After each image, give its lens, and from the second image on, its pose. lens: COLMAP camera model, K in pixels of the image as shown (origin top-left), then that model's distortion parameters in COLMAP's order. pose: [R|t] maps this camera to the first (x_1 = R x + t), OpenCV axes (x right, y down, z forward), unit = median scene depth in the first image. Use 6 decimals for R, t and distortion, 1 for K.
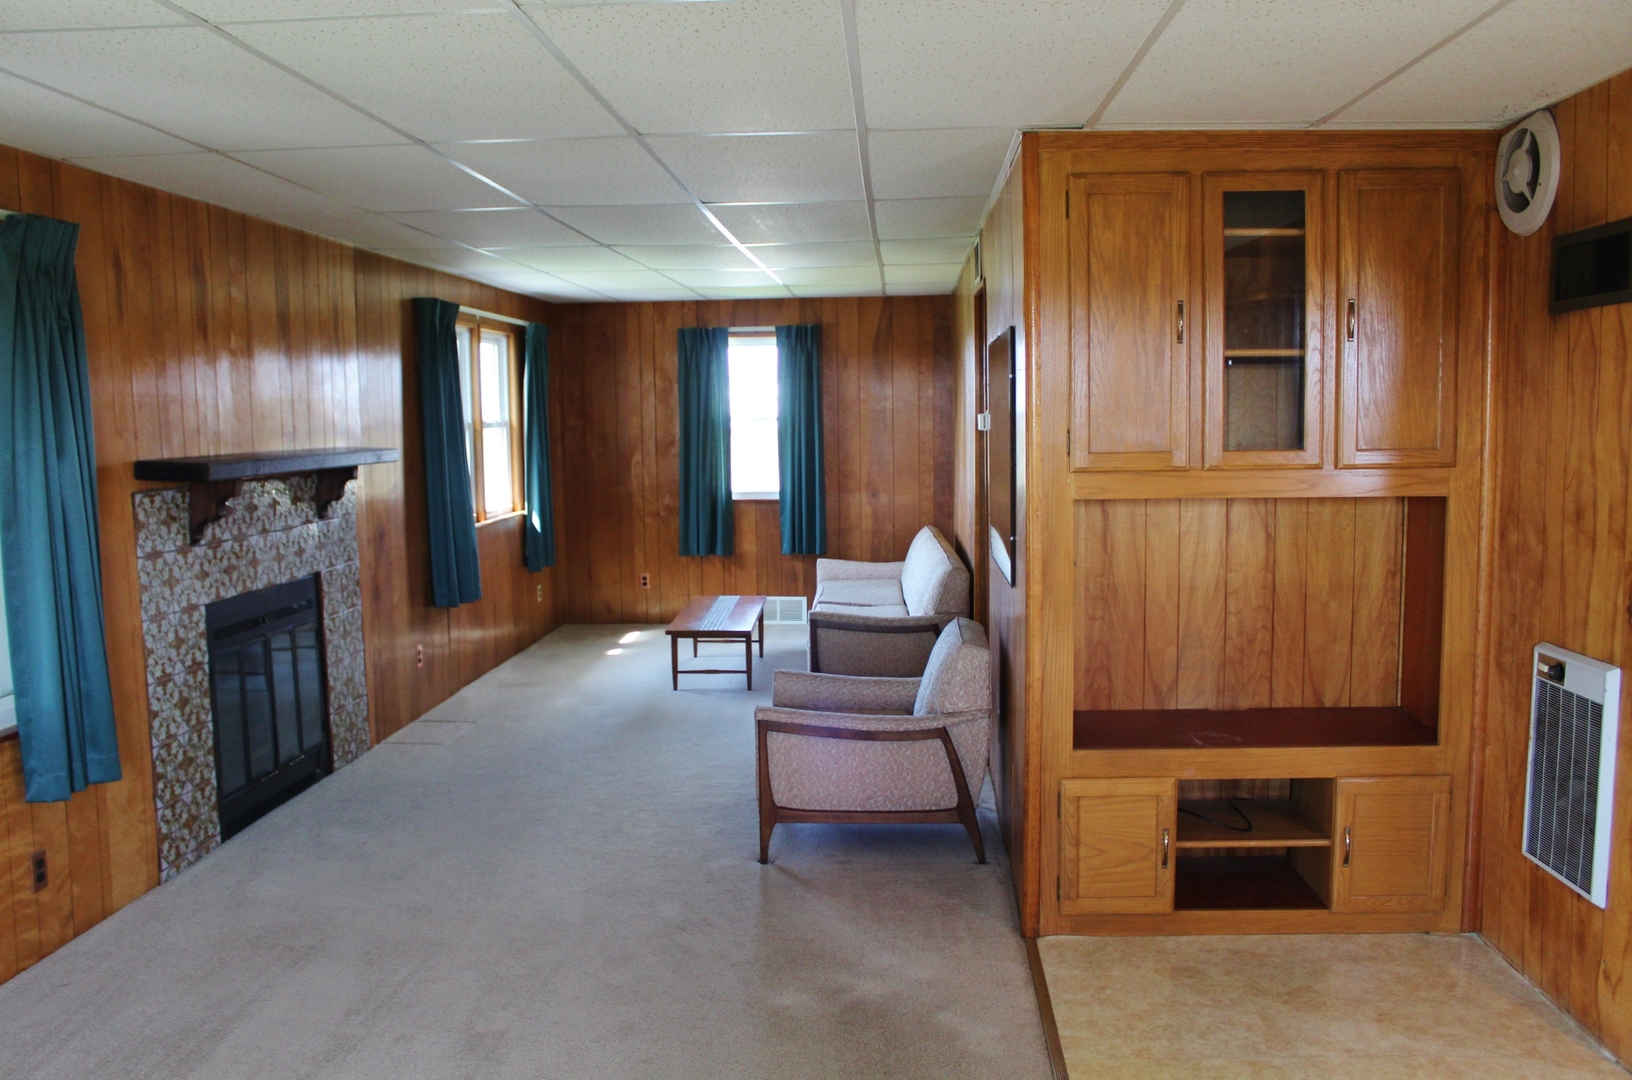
lens RADIAL K [[1413.9, 0, 828.9], [0, 1413.9, 541.7], [0, 0, 1]] dist [-0.137350, 0.121699]
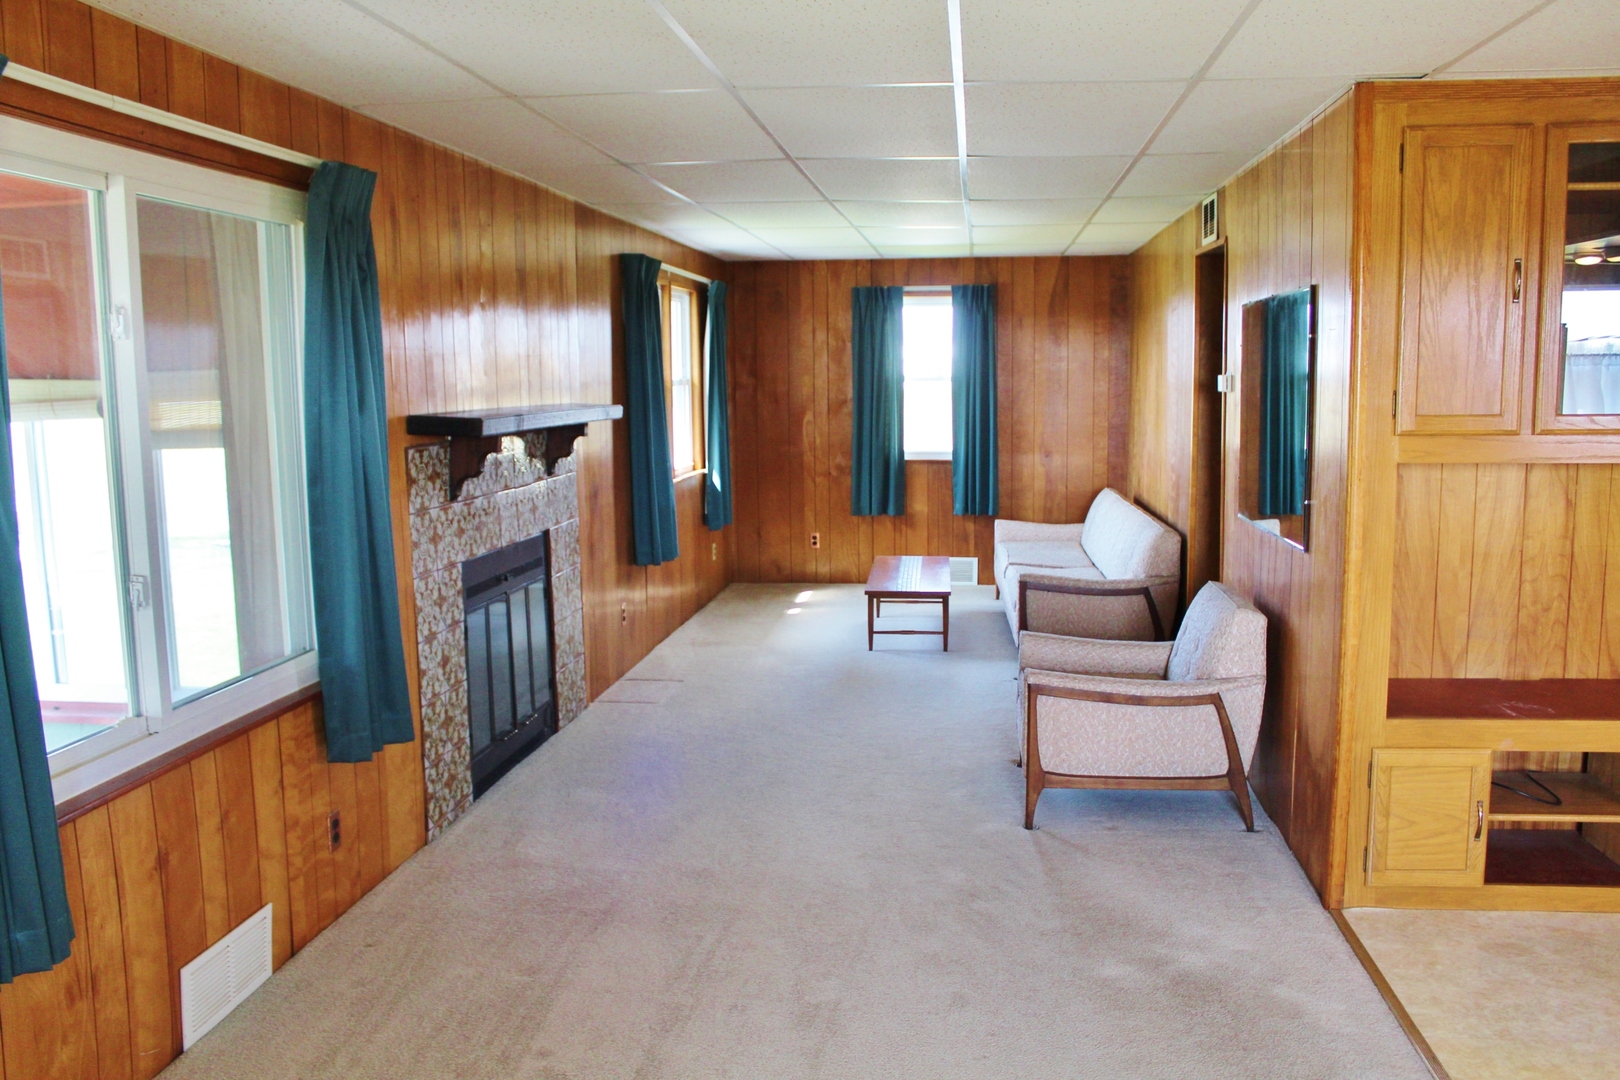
lens RADIAL K [[1386.3, 0, 798.9], [0, 1386.3, 542.0], [0, 0, 1]] dist [-0.122626, 0.106914]
pose [[0.998617, 0.009953, -0.051626, -0.169698], [-0.008445, 0.999534, 0.029340, 0.000402], [0.051894, -0.028864, 0.998235, 0.032962]]
